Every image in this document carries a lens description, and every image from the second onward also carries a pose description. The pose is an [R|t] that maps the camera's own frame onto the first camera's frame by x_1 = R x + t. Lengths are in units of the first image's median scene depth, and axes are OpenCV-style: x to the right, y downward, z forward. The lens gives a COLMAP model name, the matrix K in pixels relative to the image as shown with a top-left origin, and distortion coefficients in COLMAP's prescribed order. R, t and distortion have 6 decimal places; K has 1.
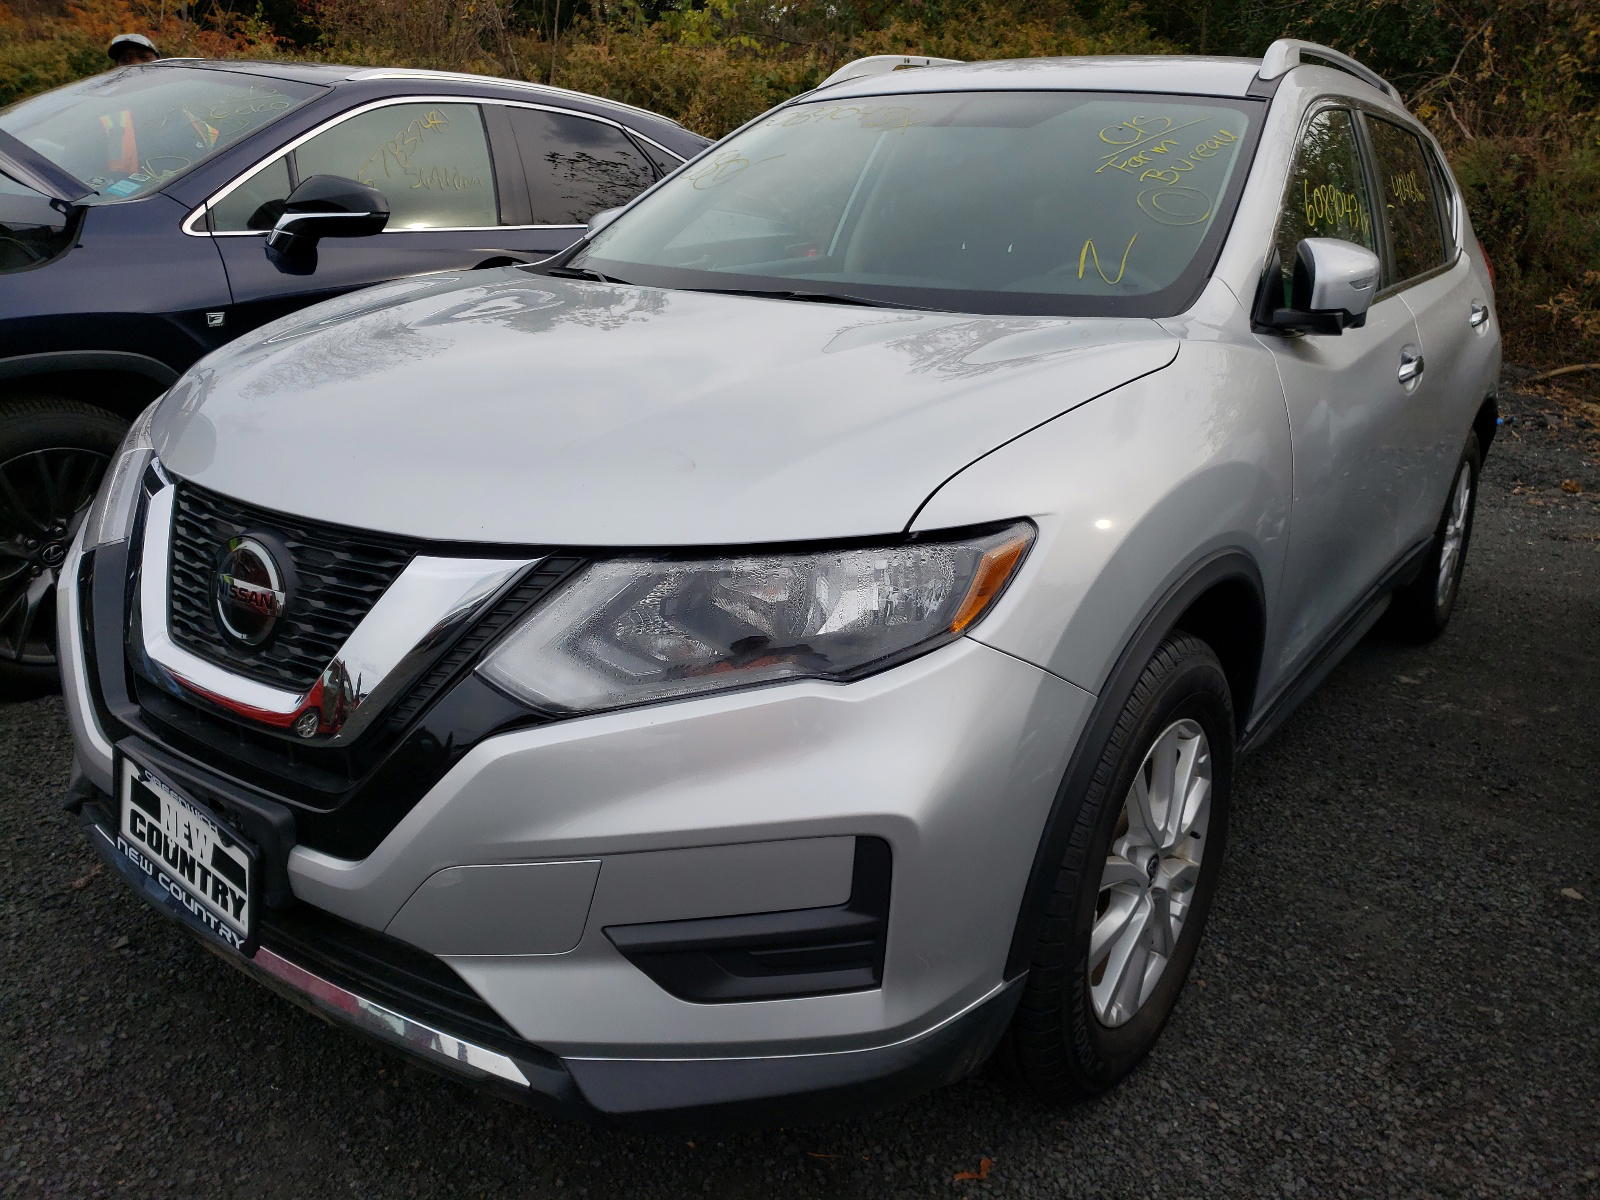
lens RADIAL K [[1205.3, 0, 804.0], [0, 1205.3, 596.7], [0, 0, 1]] dist [0.029475, -0.004786]
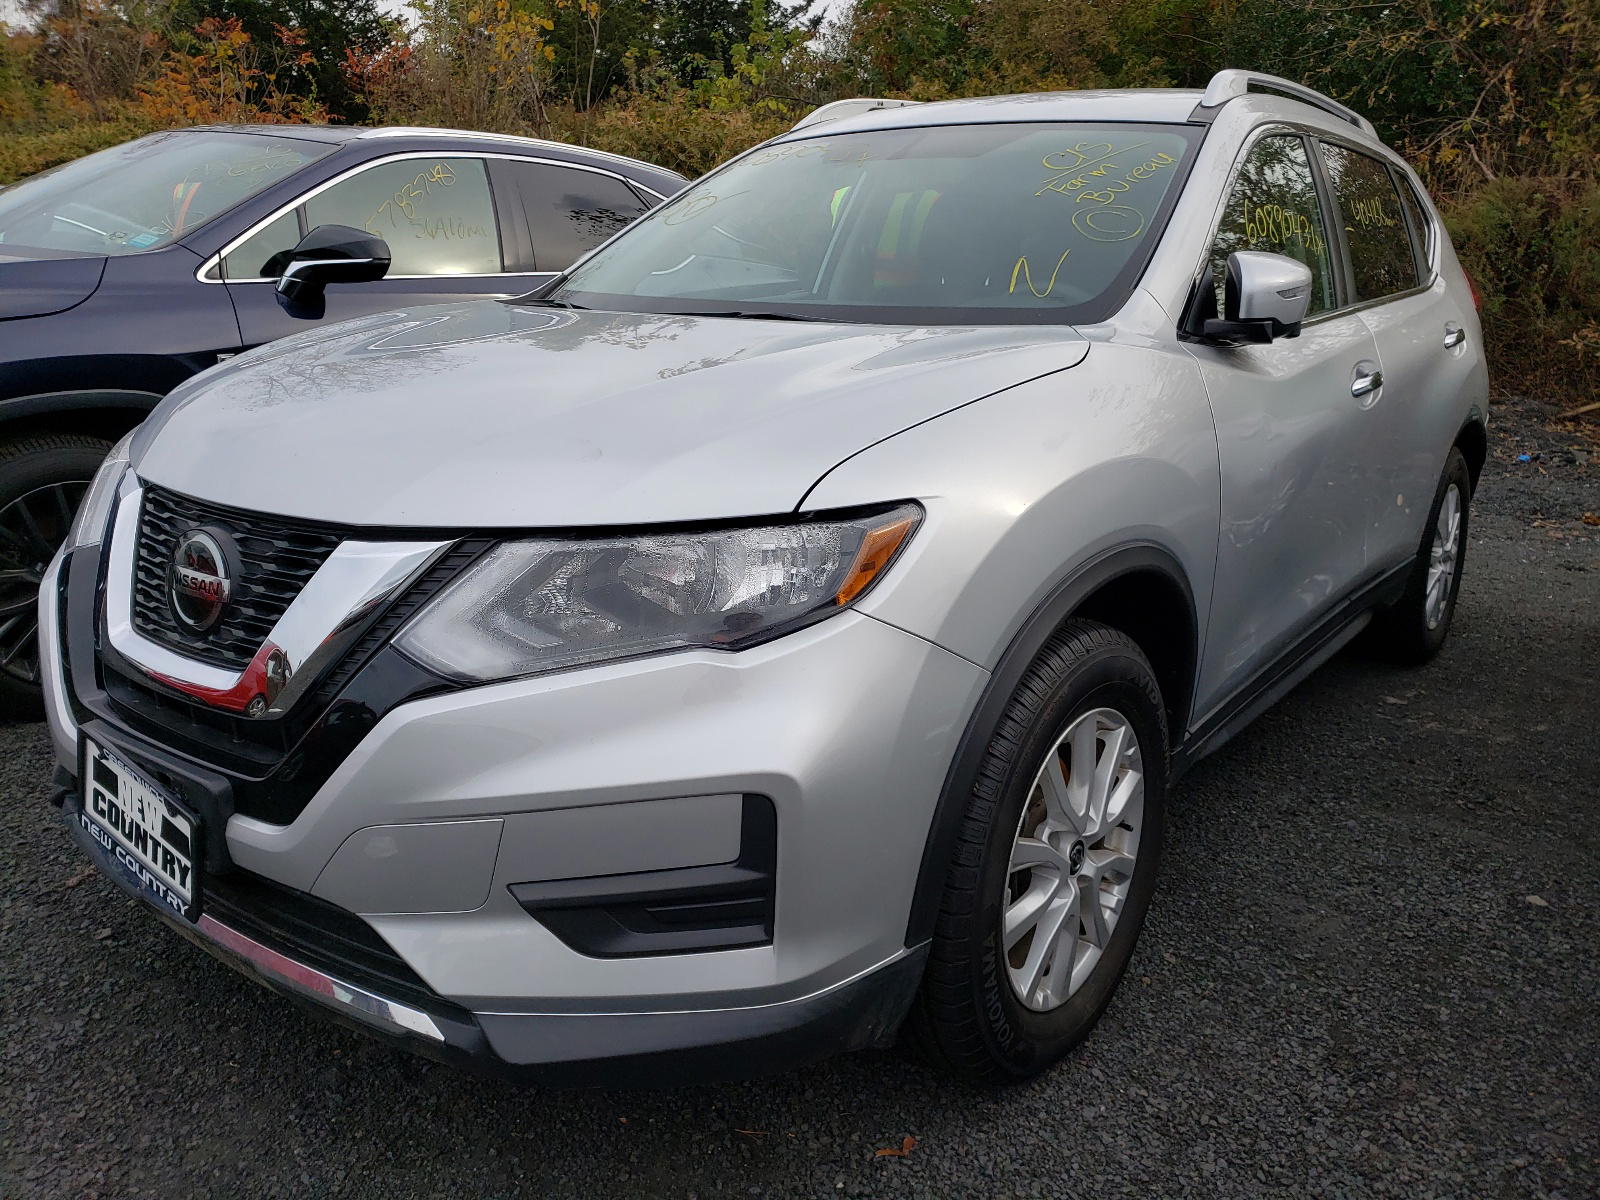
lens RADIAL K [[1205.3, 0, 795.9], [0, 1205.3, 601.5], [0, 0, 1]] dist [0.029475, -0.004786]
pose [[0.998962, -0.008257, -0.044799, 0.098088], [0.006292, 0.999019, -0.043827, 0.053339], [0.045117, 0.043499, 0.998034, -0.041520]]
